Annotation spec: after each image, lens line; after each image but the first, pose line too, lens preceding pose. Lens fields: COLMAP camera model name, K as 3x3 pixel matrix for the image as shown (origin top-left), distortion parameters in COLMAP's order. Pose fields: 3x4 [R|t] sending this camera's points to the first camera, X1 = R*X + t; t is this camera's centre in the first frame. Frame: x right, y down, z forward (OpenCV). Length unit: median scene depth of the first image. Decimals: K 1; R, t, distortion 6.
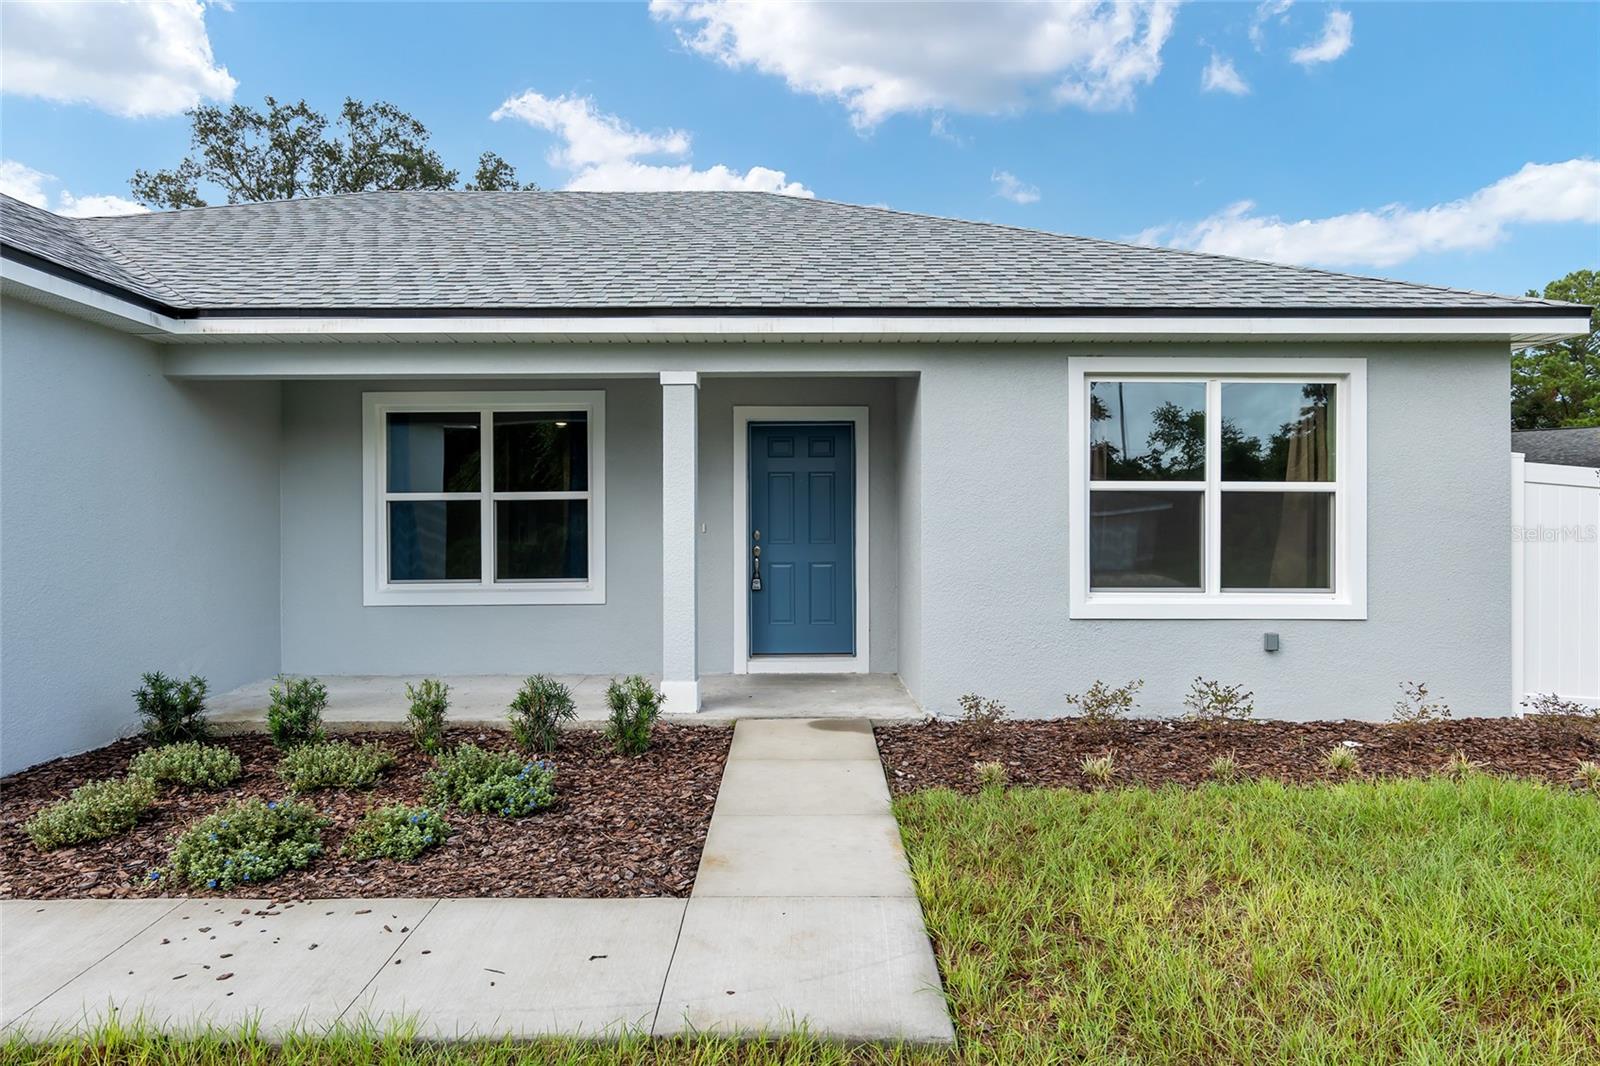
lens RADIAL K [[929.7, 0, 800.3], [0, 929.7, 526.8], [0, 0, 1]] dist [0.002127, 0.000680]
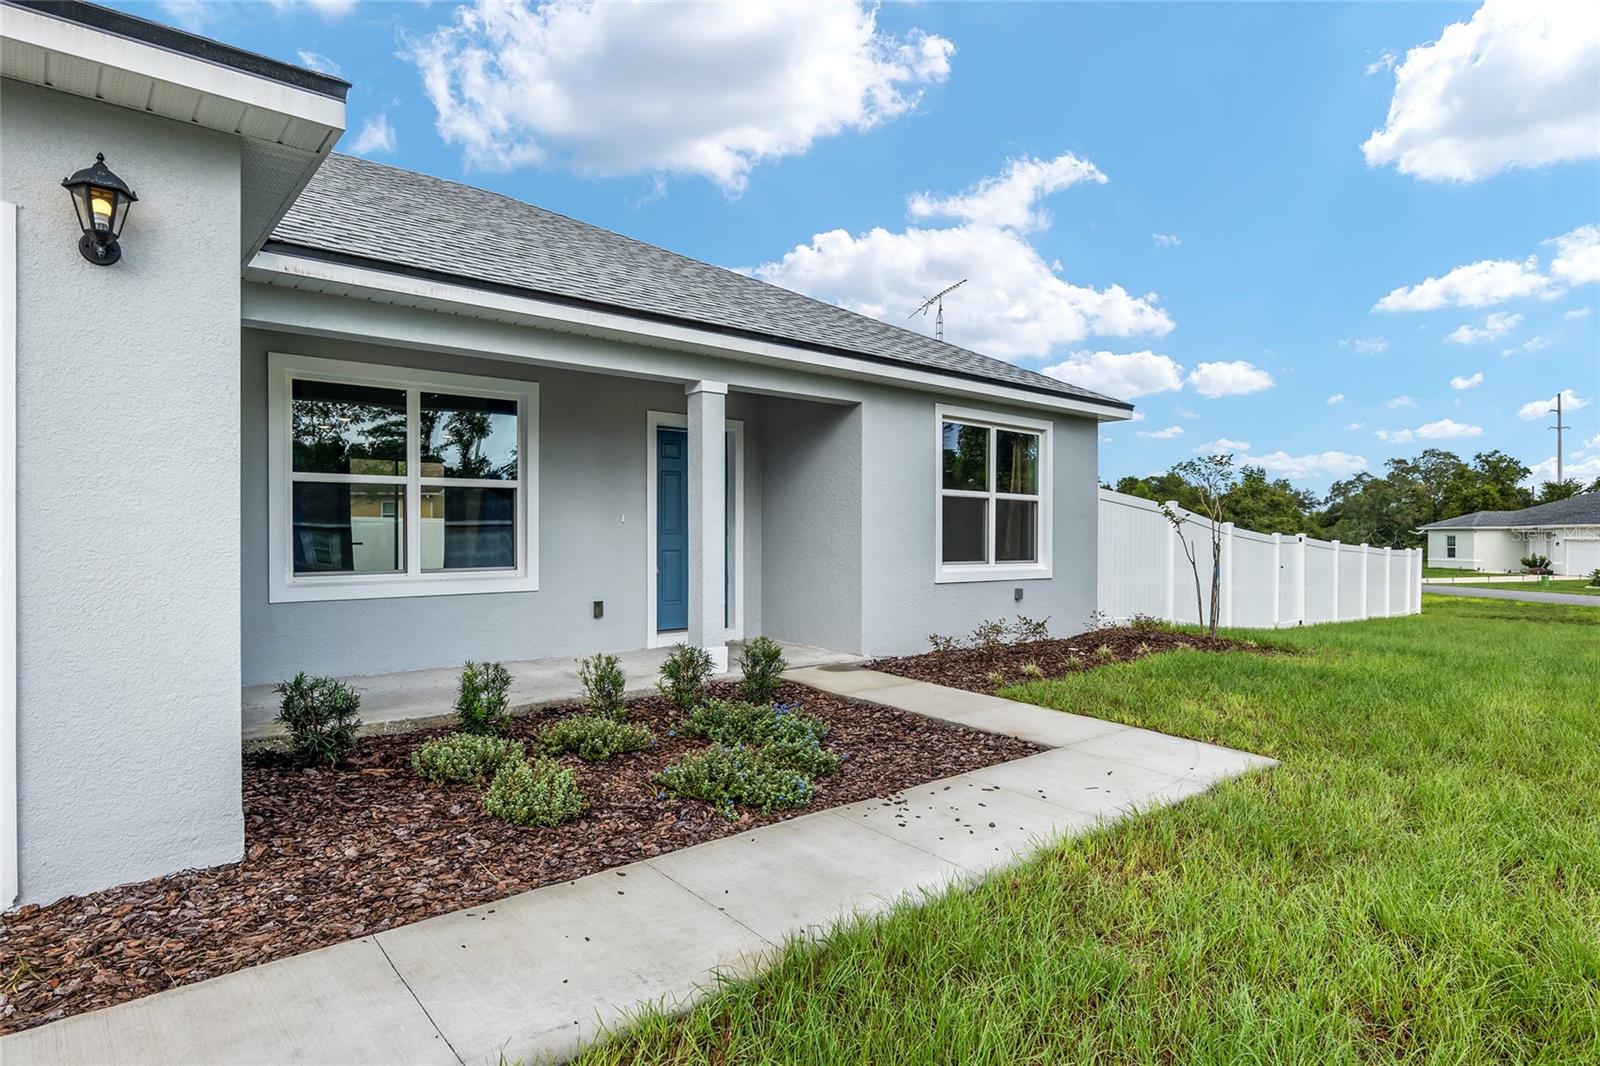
lens RADIAL K [[874.8, 0, 800.0], [0, 874.8, 533.0], [0, 0, 1]] dist [-0.000487, 0.001617]
pose [[0.764071, 0.005721, 0.645106, -0.748549], [-0.003352, 0.999982, -0.004897, 0.028017], [-0.645123, 0.001580, 0.764077, 0.090482]]
